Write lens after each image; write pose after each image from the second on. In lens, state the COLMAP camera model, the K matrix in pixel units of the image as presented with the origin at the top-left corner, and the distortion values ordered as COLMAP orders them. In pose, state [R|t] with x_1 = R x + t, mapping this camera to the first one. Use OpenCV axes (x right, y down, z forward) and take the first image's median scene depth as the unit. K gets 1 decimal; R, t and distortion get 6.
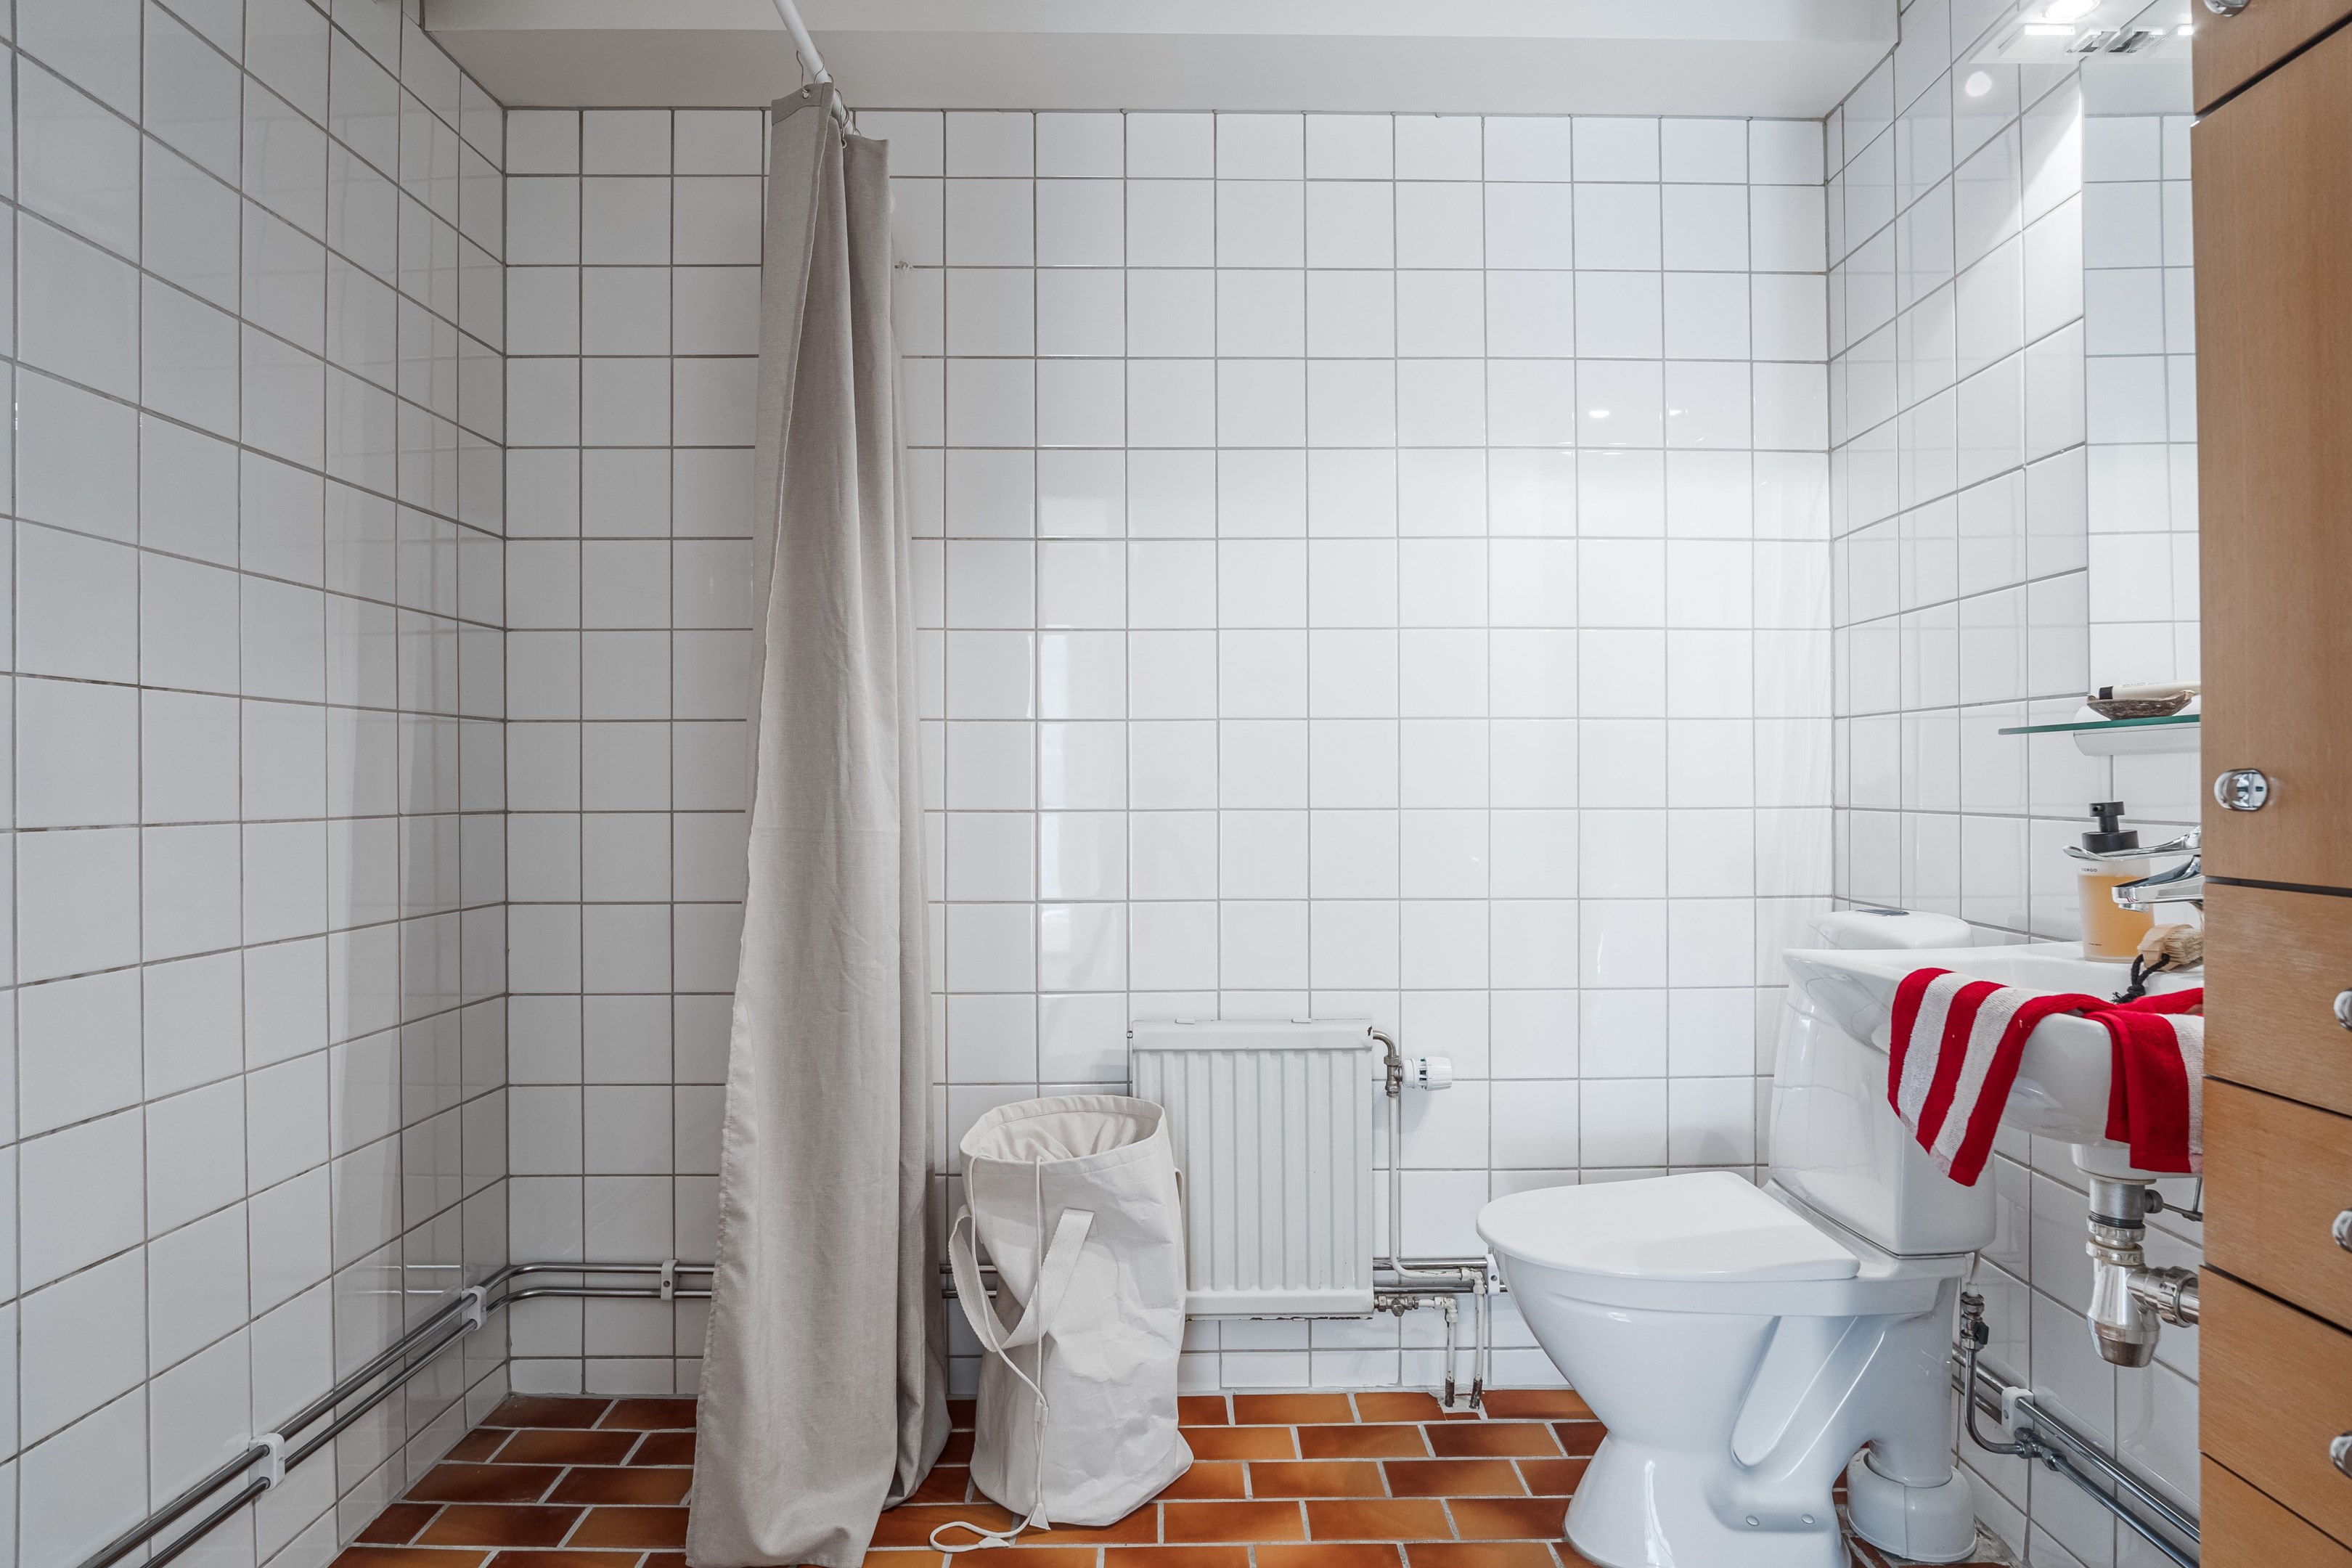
lens RADIAL K [[1346.1, 0, 1177.4], [0, 1346.1, 784.3], [0, 0, 1]] dist [0.002179, 0.000253]
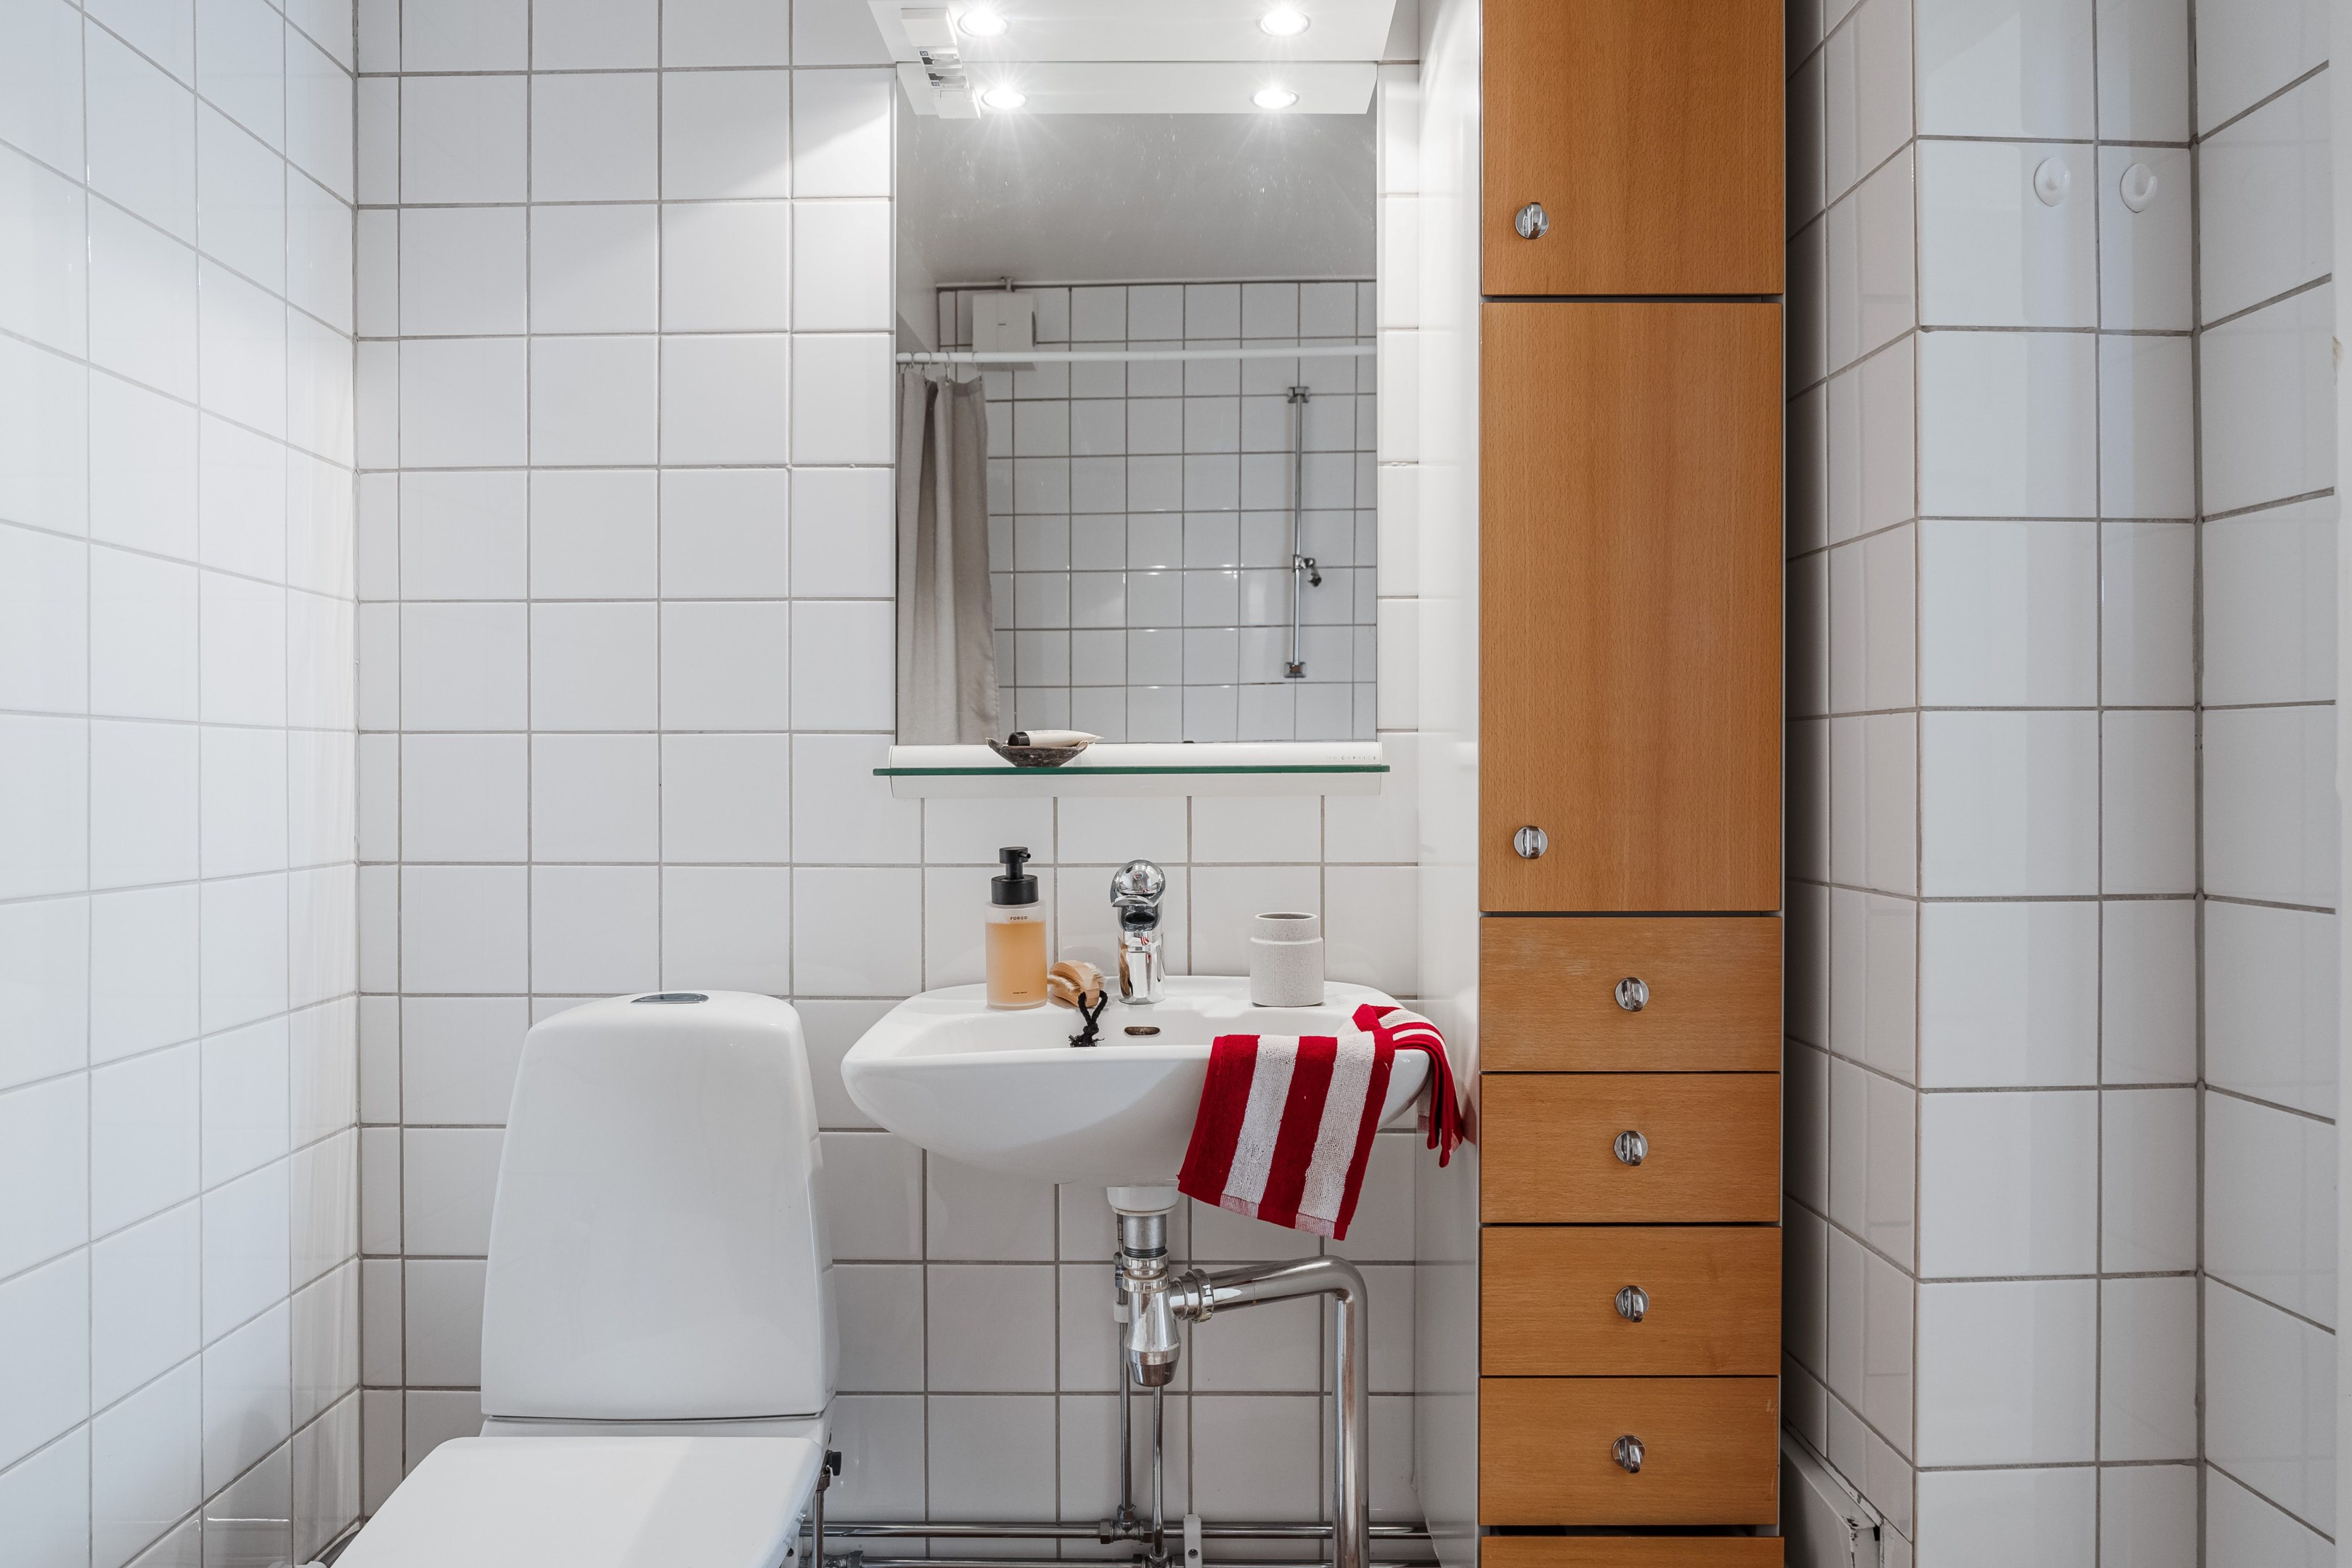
lens RADIAL K [[1518.9, 0, 1170.7], [0, 1518.9, 773.5], [0, 0, 1]] dist [-0.005090, -0.001697]
pose [[-0.021673, 0.001152, 0.999764, -0.429413], [0.001362, 0.999998, -0.001122, -0.039853], [-0.999764, 0.001338, -0.021675, 0.900004]]
